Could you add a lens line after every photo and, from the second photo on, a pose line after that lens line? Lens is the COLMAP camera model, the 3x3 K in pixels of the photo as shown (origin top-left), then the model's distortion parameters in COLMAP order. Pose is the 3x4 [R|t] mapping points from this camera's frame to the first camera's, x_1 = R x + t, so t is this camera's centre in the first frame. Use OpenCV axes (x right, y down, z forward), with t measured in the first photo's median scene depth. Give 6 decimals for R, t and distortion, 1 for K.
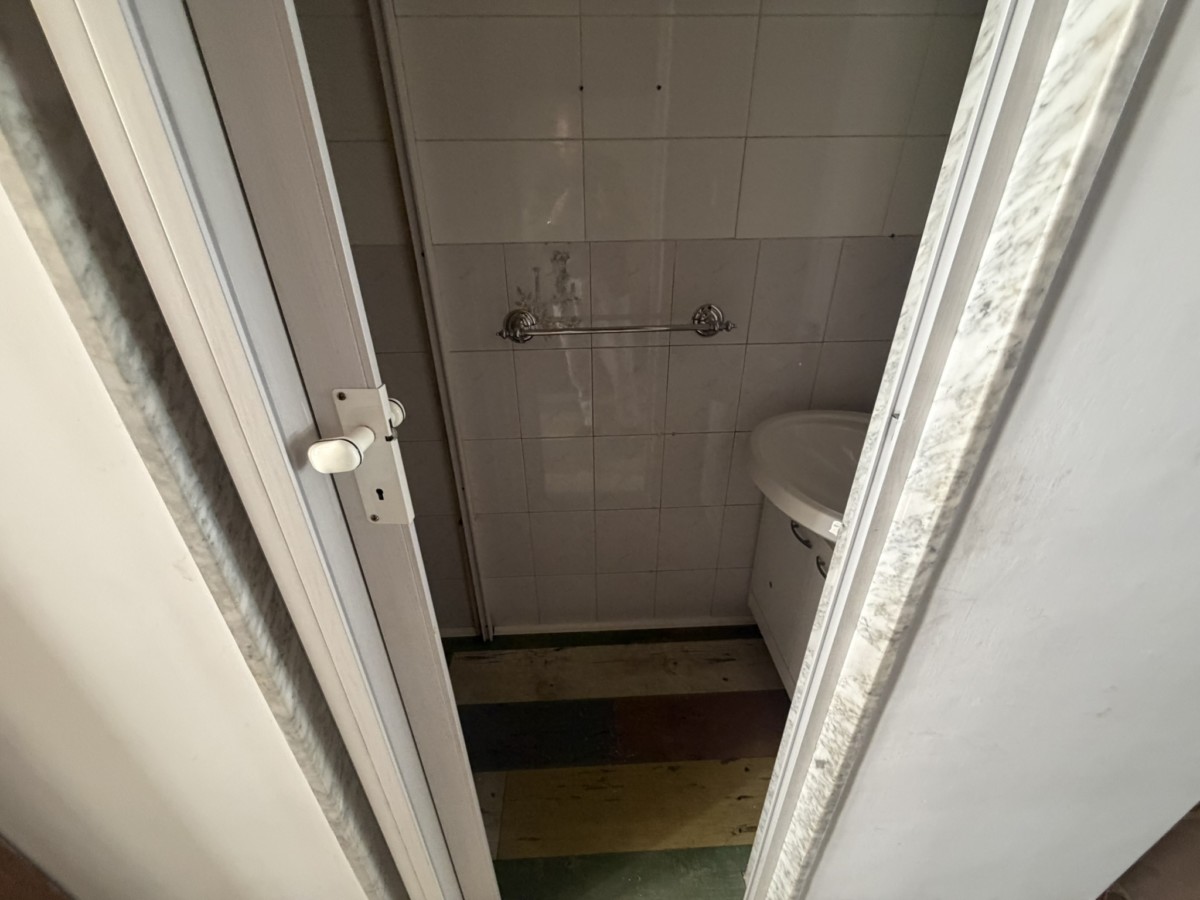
lens RADIAL K [[477.9, 0, 598.6], [0, 477.9, 453.4], [0, 0, 1]] dist [0.000299, 0.000442]
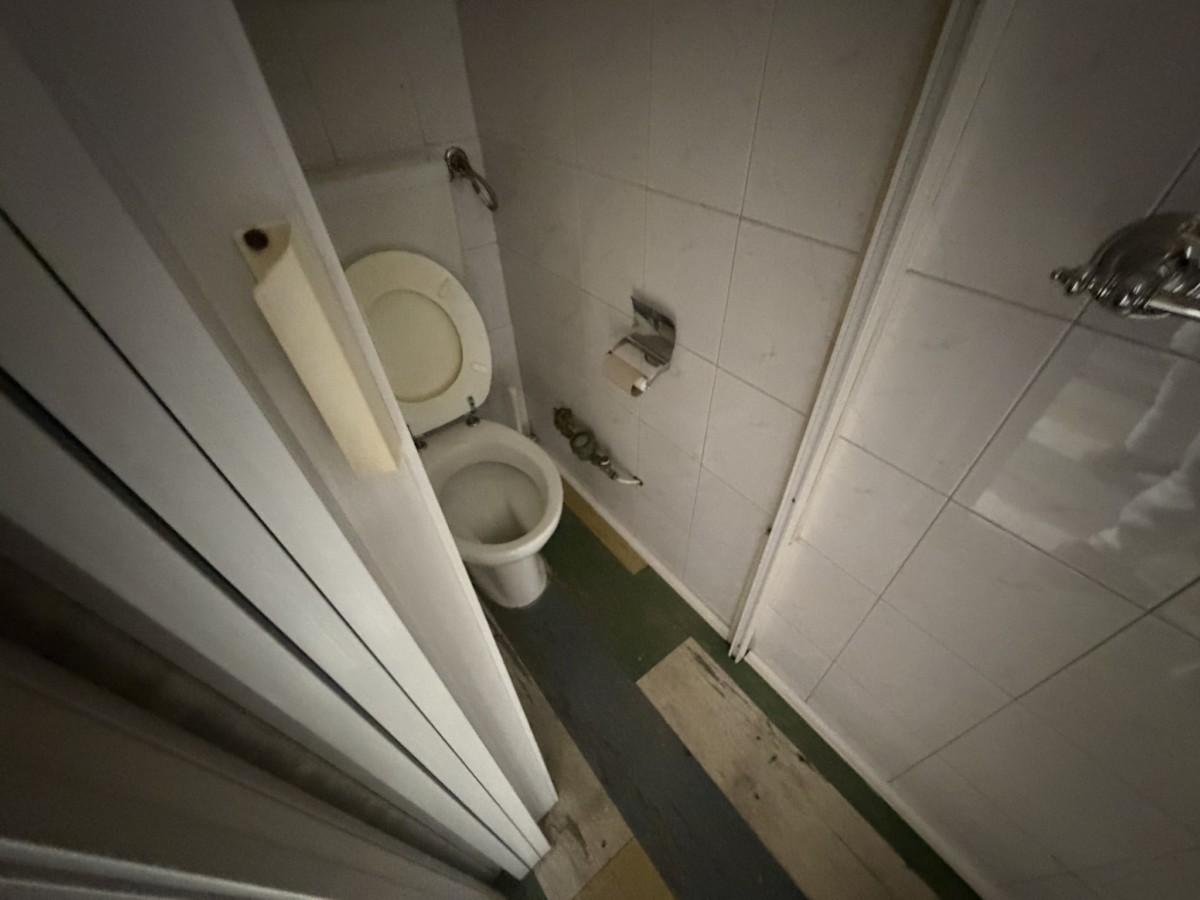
lens RADIAL K [[477.9, 0, 600.3], [0, 477.9, 447.7], [0, 0, 1]] dist [0.000299, 0.000442]
pose [[0.572176, 0.557180, -0.601802, -0.088252], [-0.355898, 0.829783, 0.429880, -0.128185], [0.738885, -0.031787, 0.673081, 0.374634]]
